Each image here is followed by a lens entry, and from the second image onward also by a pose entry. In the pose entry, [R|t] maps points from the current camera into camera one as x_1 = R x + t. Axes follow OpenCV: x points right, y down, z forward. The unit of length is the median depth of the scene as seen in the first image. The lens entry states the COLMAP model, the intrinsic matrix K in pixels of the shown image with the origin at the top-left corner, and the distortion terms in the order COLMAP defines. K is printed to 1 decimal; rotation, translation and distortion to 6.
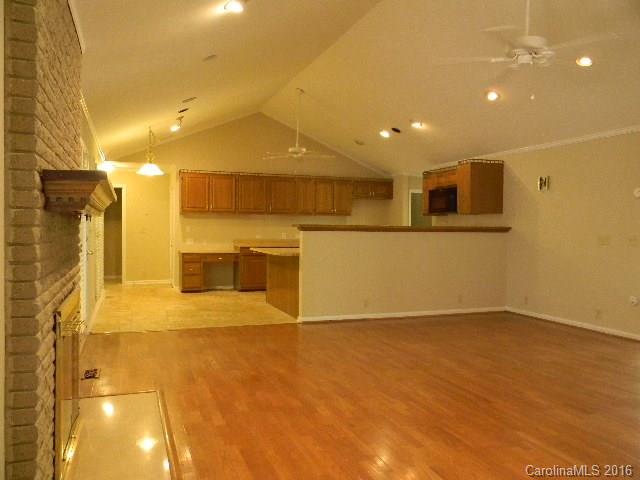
lens RADIAL K [[516.2, 0, 325.6], [0, 516.2, 237.8], [0, 0, 1]] dist [0.010601, -0.007883]
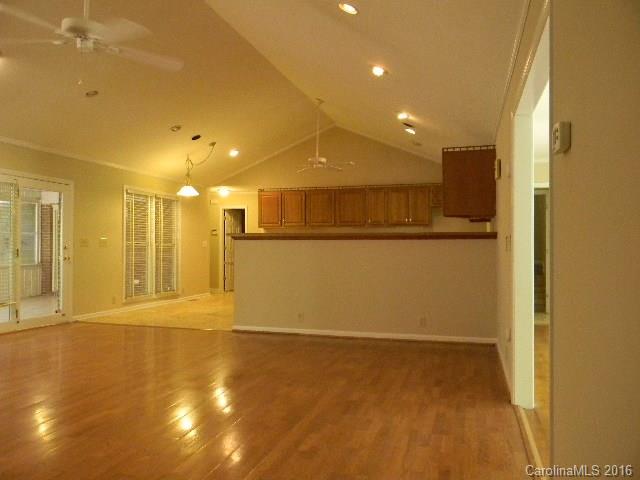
lens RADIAL K [[516.2, 0, 321.2], [0, 516.2, 243.0], [0, 0, 1]] dist [0.010601, -0.007883]
pose [[0.797218, -0.013153, -0.603548, 0.473413], [-0.005482, 0.999564, -0.029025, 0.014457], [0.603666, 0.026448, 0.796798, 0.193347]]
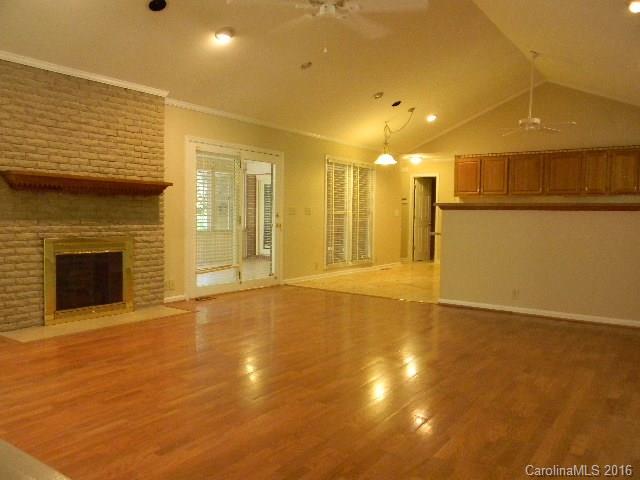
lens RADIAL K [[516.2, 0, 319.1], [0, 516.2, 244.7], [0, 0, 1]] dist [0.010601, -0.007883]
pose [[0.558664, 0.047002, -0.828061, 0.425529], [-0.024237, 0.998892, 0.040347, 0.012799], [0.829040, -0.002471, 0.559184, 0.174835]]
